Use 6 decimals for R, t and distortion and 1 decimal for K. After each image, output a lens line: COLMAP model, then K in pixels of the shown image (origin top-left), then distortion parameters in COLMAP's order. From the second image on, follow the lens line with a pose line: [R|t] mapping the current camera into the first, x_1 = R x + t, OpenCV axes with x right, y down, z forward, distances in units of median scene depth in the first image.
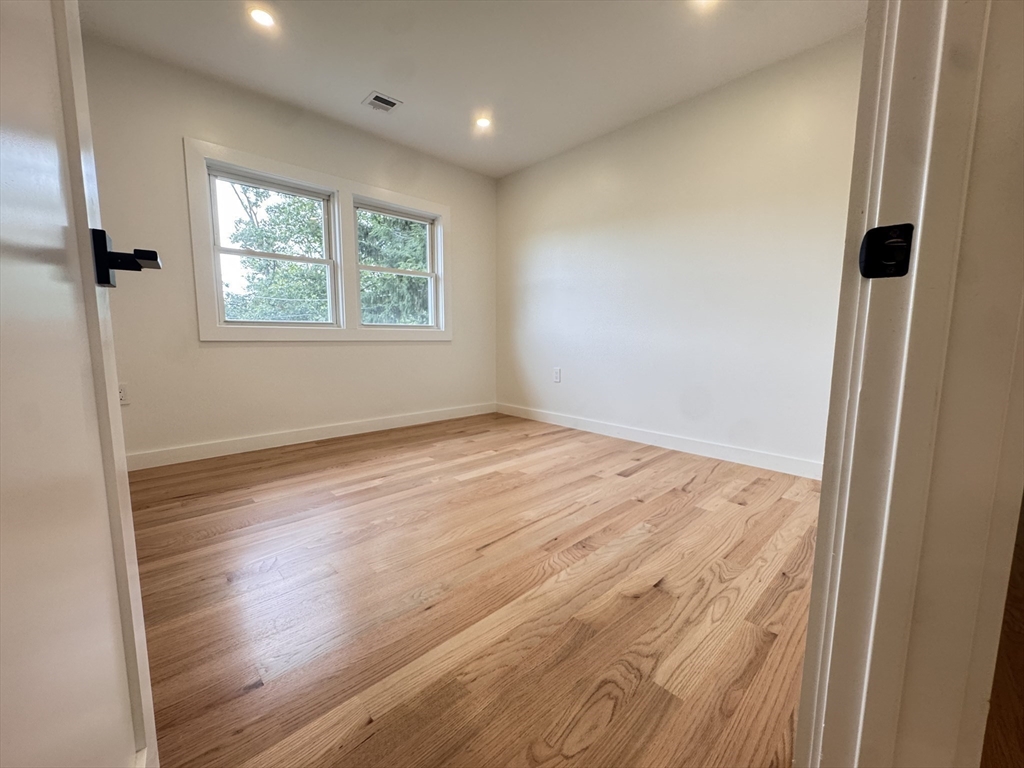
lens RADIAL K [[408.7, 0, 512.0], [0, 408.7, 384.0], [0, 0, 1]] dist [-0.019802, 0.011509]
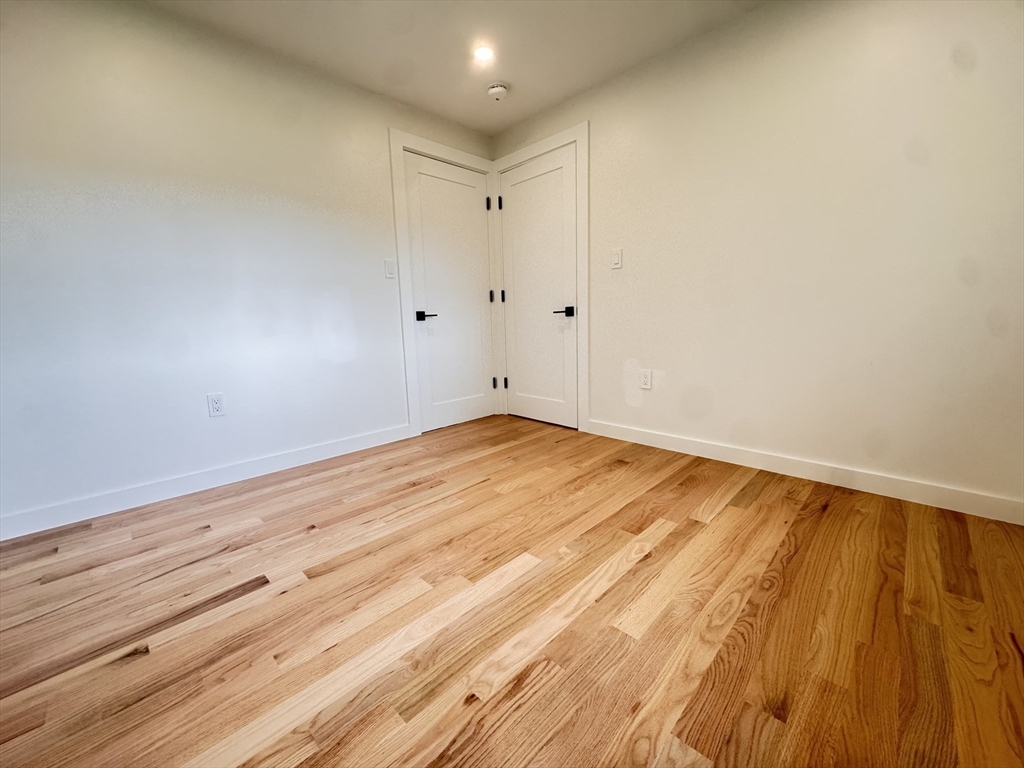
lens RADIAL K [[408.7, 0, 512.0], [0, 408.7, 384.0], [0, 0, 1]] dist [-0.019802, 0.011509]
pose [[-0.999127, 0.026958, -0.031899, -0.092146], [0.017186, 0.961495, 0.274283, -0.230211], [0.038065, 0.273495, -0.961120, 1.655938]]
